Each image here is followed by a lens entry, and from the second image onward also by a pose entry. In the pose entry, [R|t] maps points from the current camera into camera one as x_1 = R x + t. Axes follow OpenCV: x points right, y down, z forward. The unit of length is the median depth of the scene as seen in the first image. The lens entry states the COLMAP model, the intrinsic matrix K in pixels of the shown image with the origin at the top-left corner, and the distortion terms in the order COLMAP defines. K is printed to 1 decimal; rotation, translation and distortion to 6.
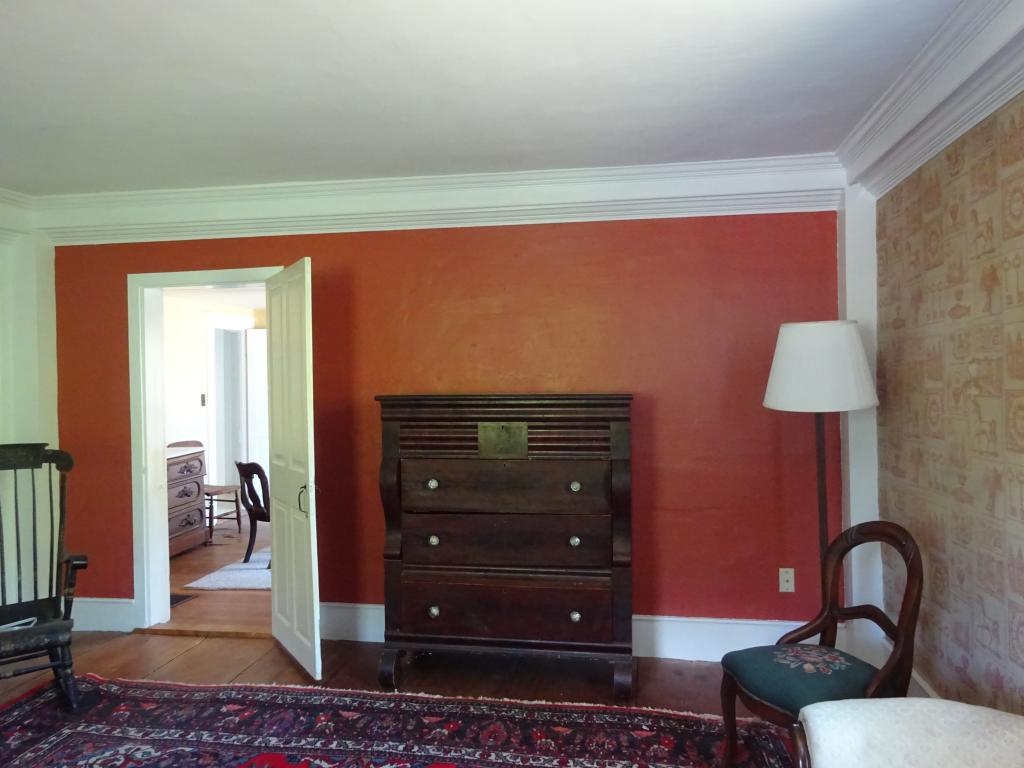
lens RADIAL K [[749.7, 0, 510.7], [0, 749.7, 385.1], [0, 0, 1]] dist [-0.006604, -0.002583]
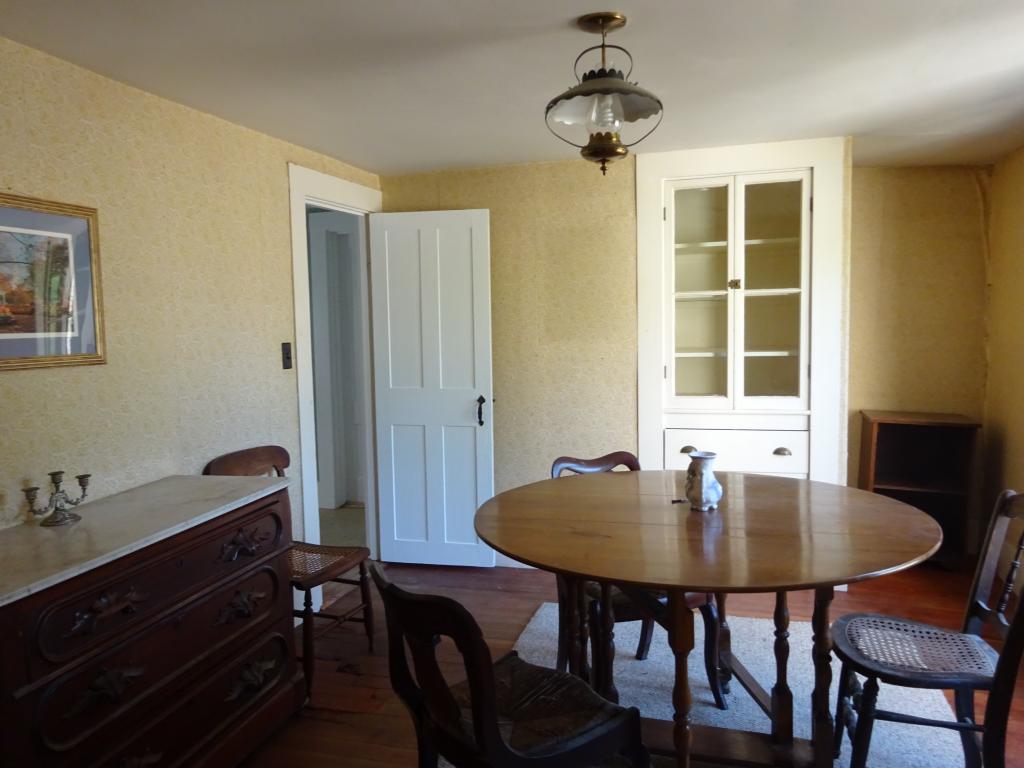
lens RADIAL K [[749.7, 0, 512.6], [0, 749.7, 385.7], [0, 0, 1]] dist [-0.006604, -0.002583]
pose [[0.992493, 0.001383, -0.122297, -0.222217], [0.008387, 0.996812, 0.079338, 0.002640], [0.122017, -0.079769, 0.989317, 0.576622]]
